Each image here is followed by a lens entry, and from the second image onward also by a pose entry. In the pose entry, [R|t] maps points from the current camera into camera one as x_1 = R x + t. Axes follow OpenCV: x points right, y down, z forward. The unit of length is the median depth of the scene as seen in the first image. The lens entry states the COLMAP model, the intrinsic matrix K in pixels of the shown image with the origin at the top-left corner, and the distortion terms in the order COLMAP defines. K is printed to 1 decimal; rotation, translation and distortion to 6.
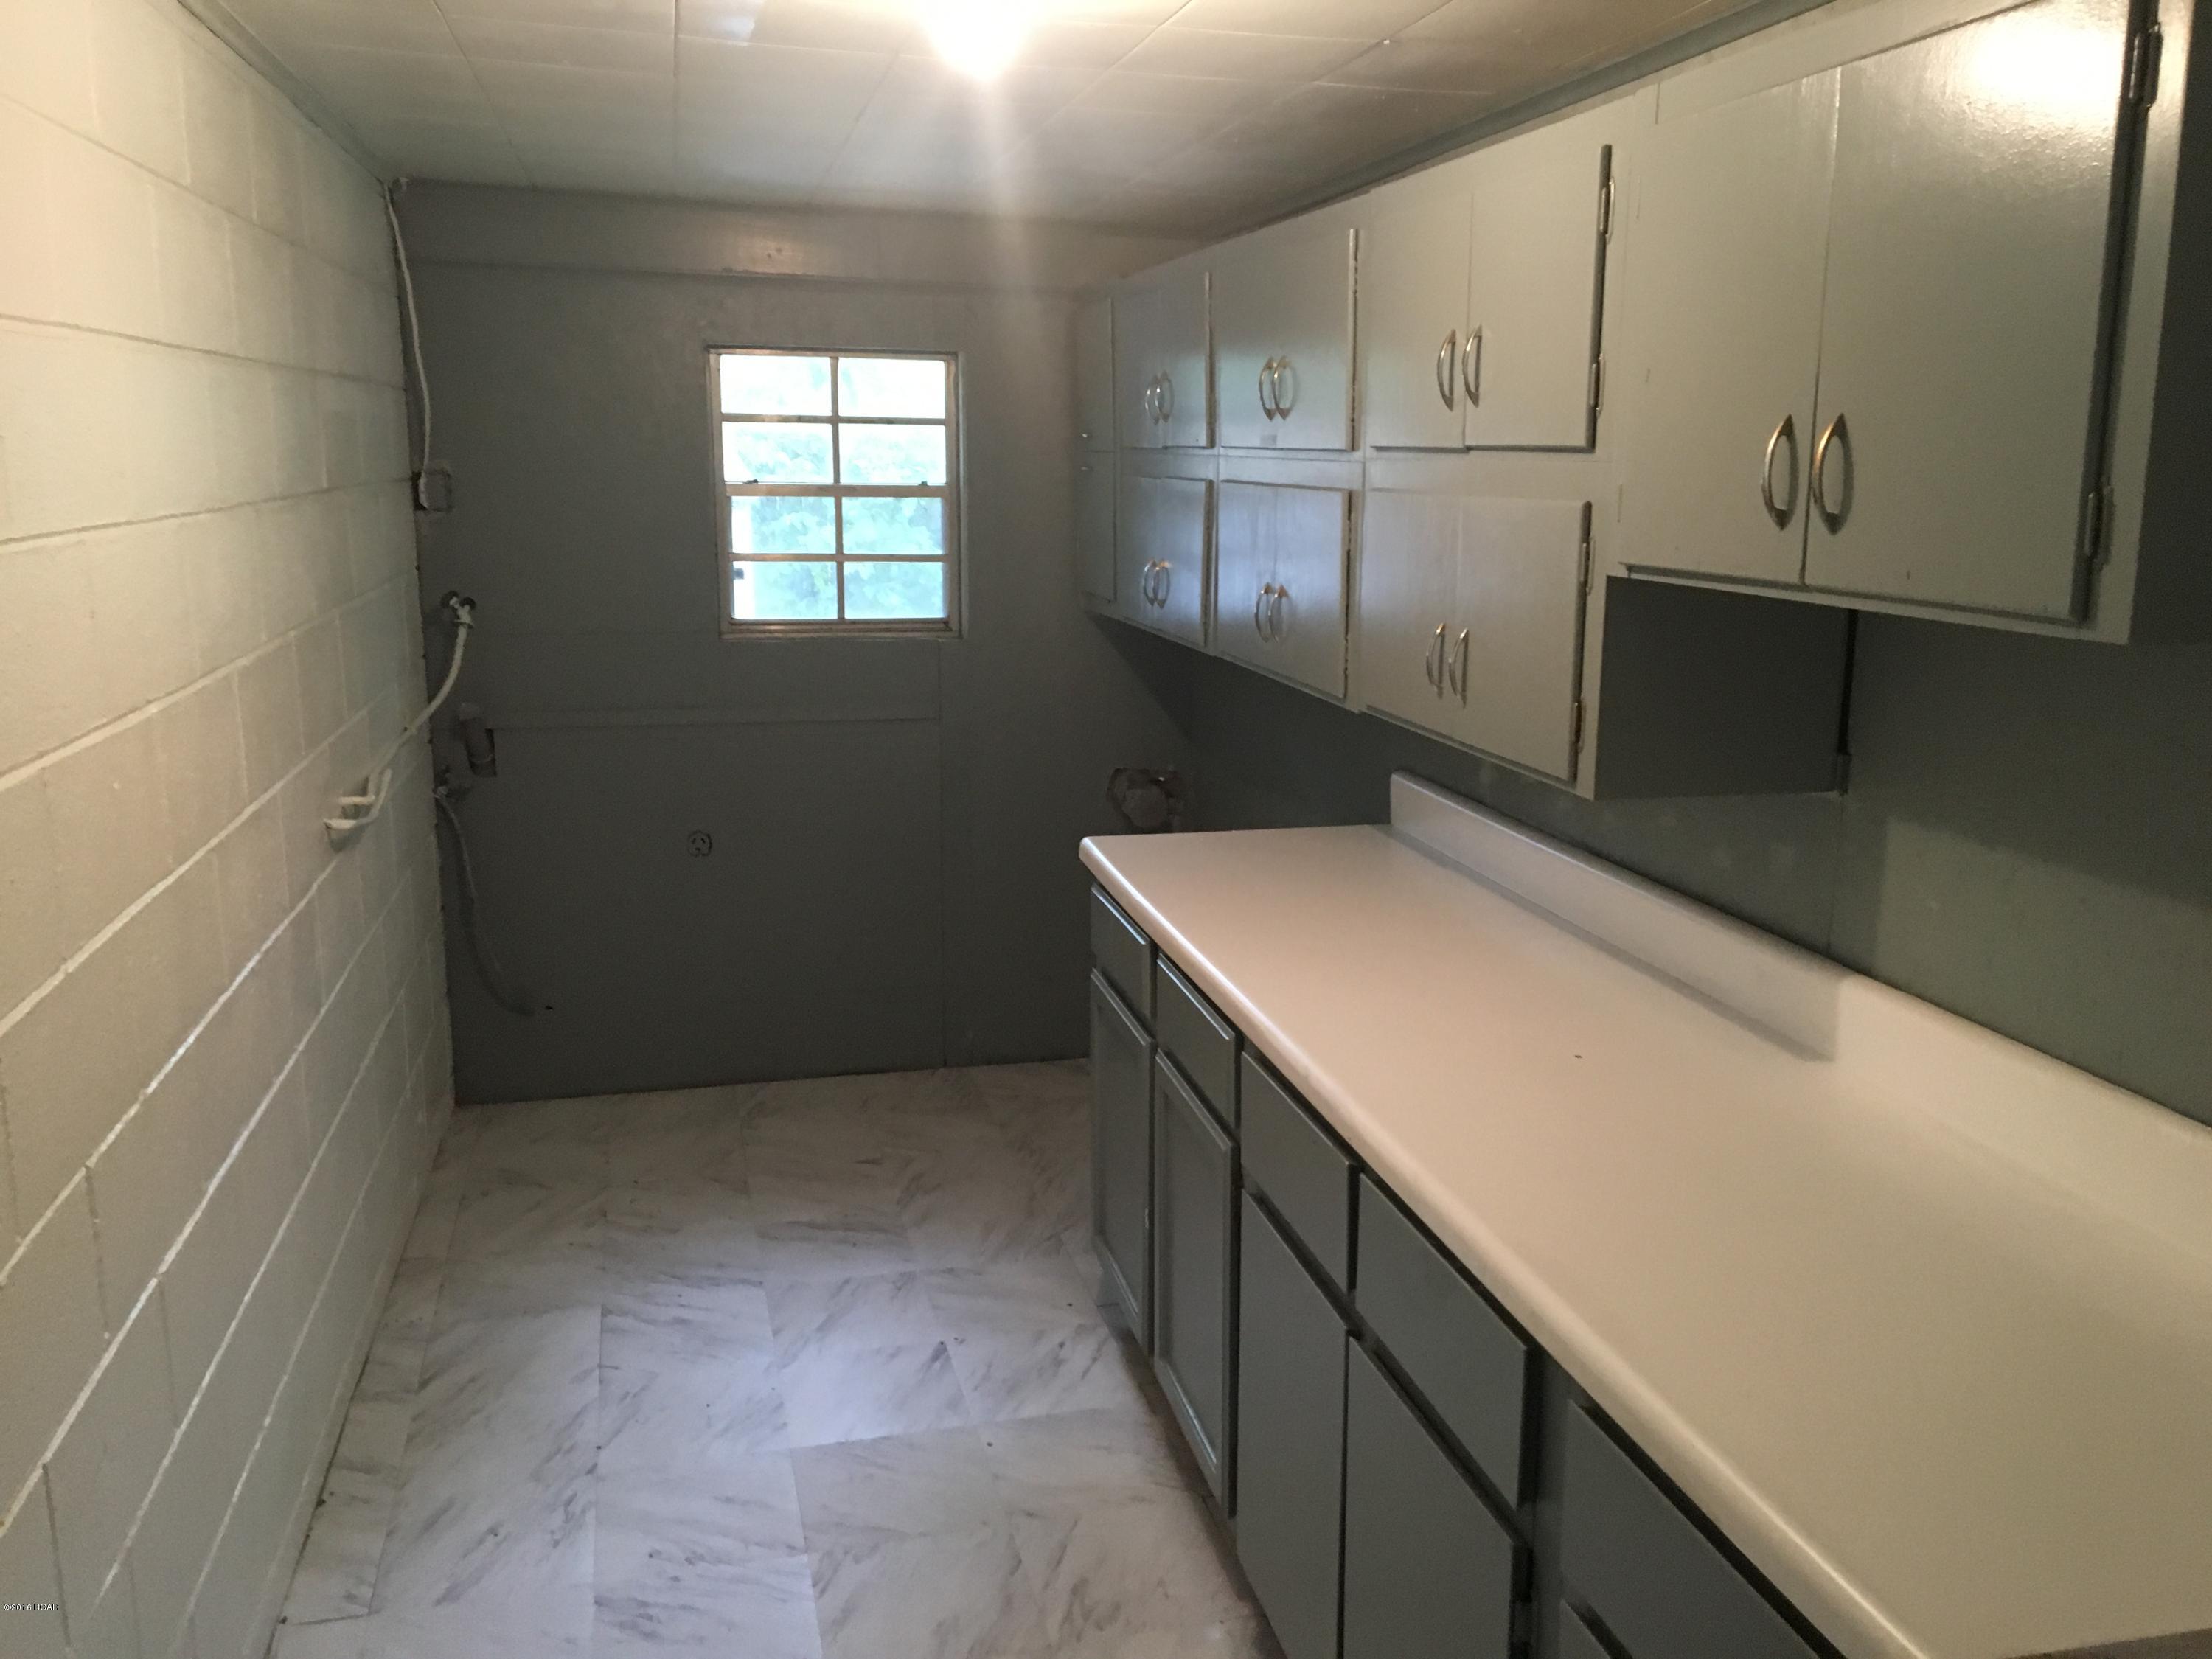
lens RADIAL K [[1856.1, 0, 1106.0], [0, 1856.1, 829.5], [0, 0, 1]] dist [0.106229, -0.172645]
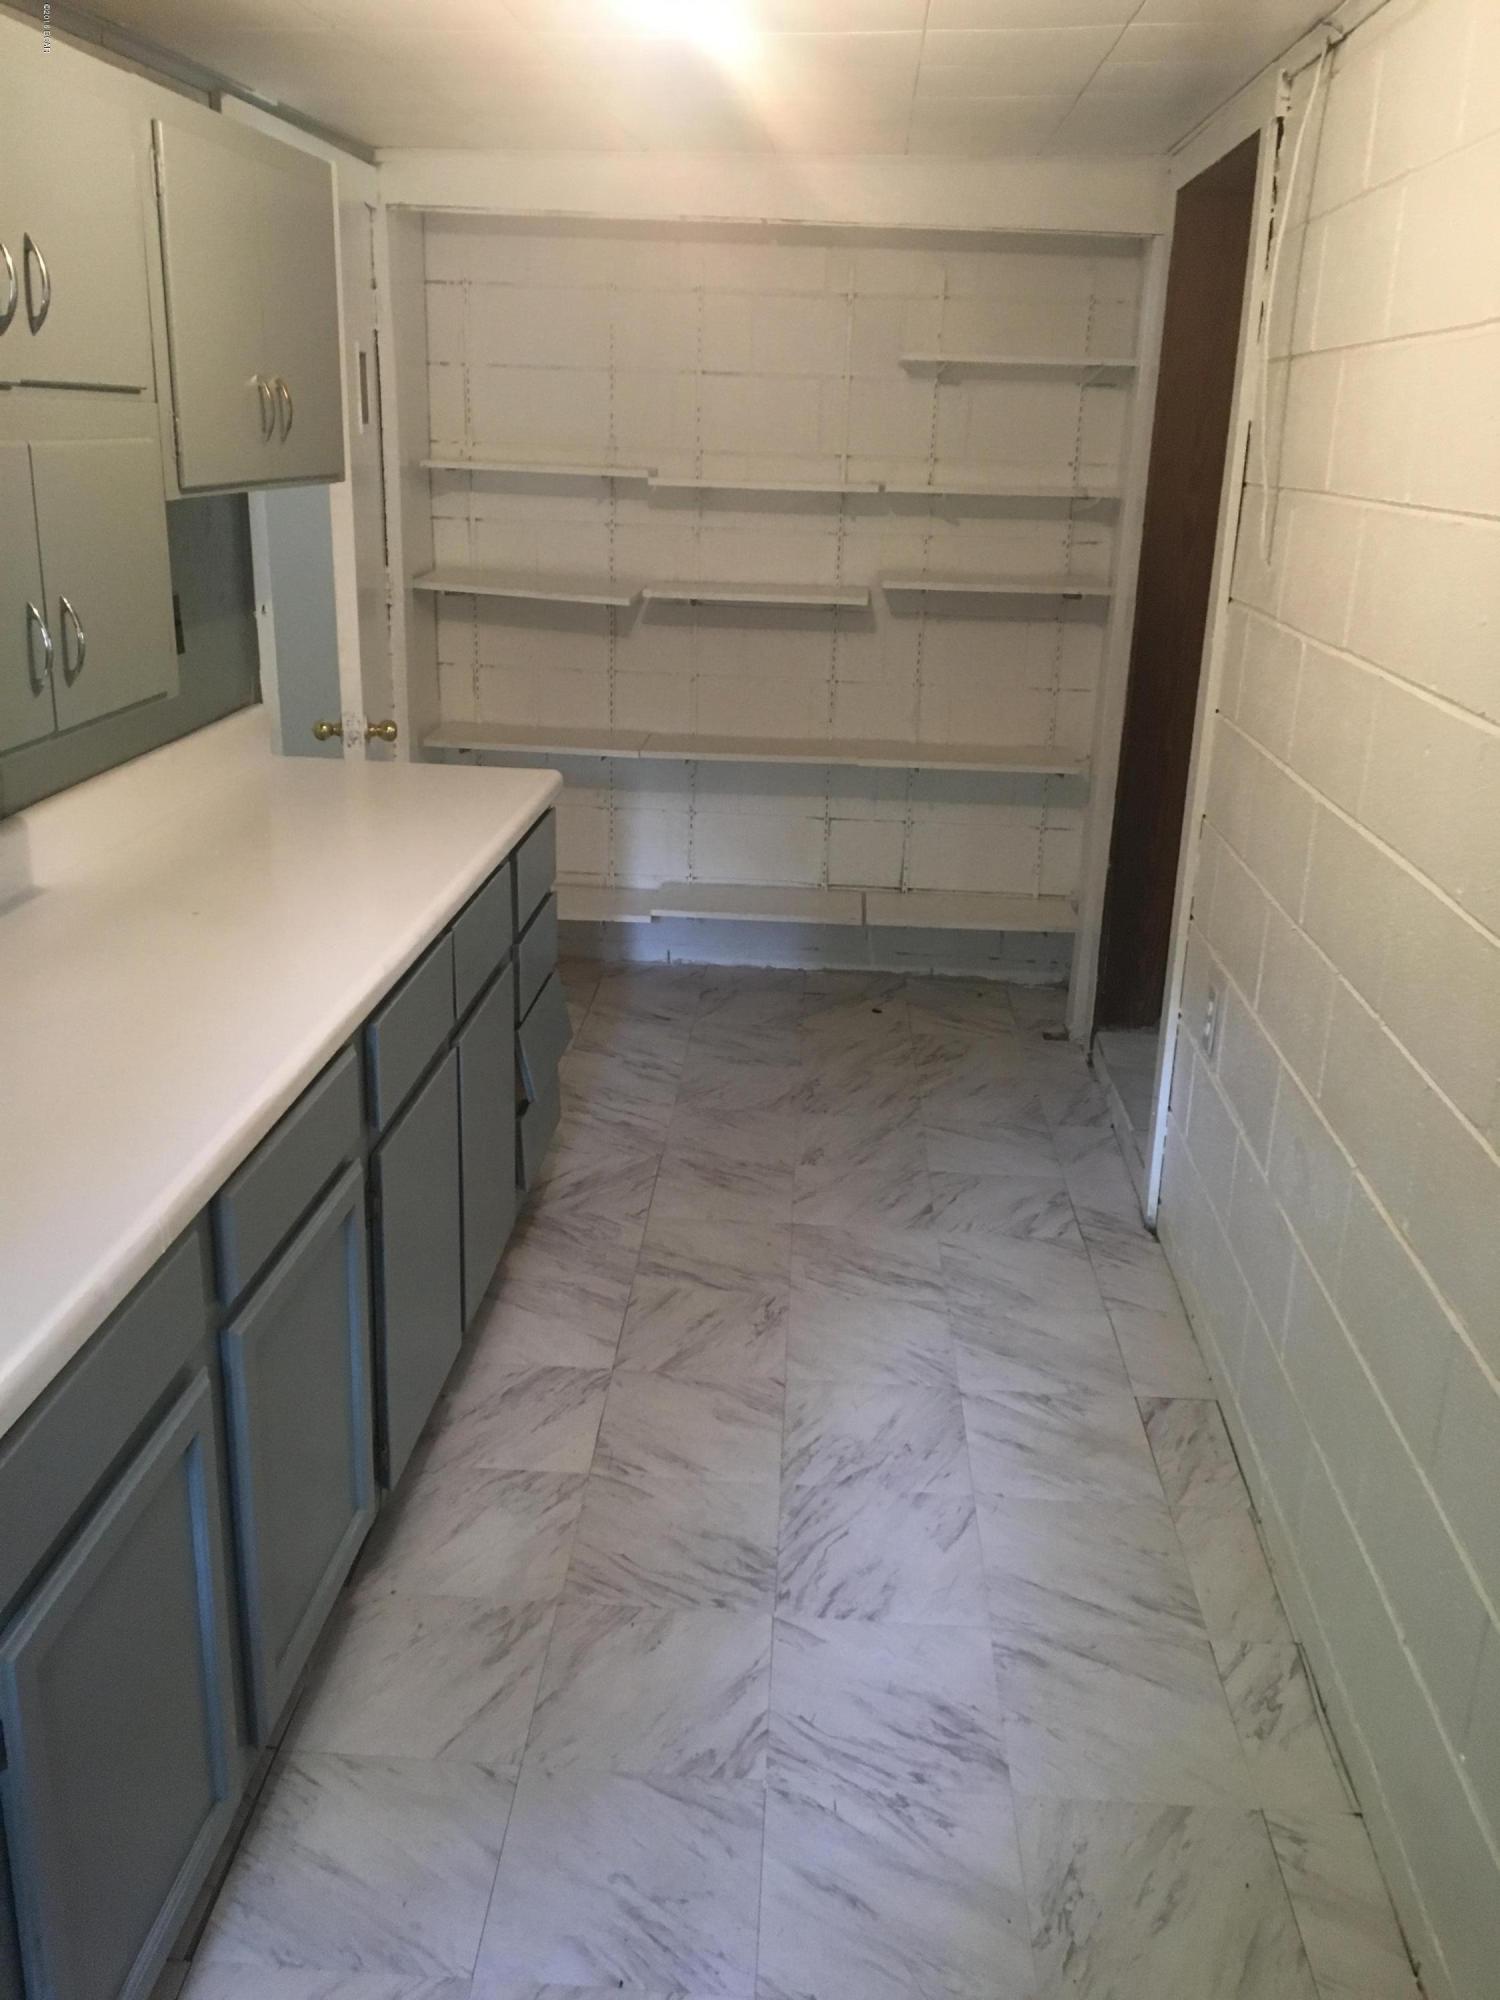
lens RADIAL K [[1678.2, 0, 749.1], [0, 1678.2, 986.3], [0, 0, 1]] dist [0.106229, -0.172645]
pose [[-0.957039, -0.120669, 0.263659, -0.320912], [0.025255, 0.871147, 0.490373, -0.304328], [-0.288858, 0.475964, -0.830674, 1.521118]]
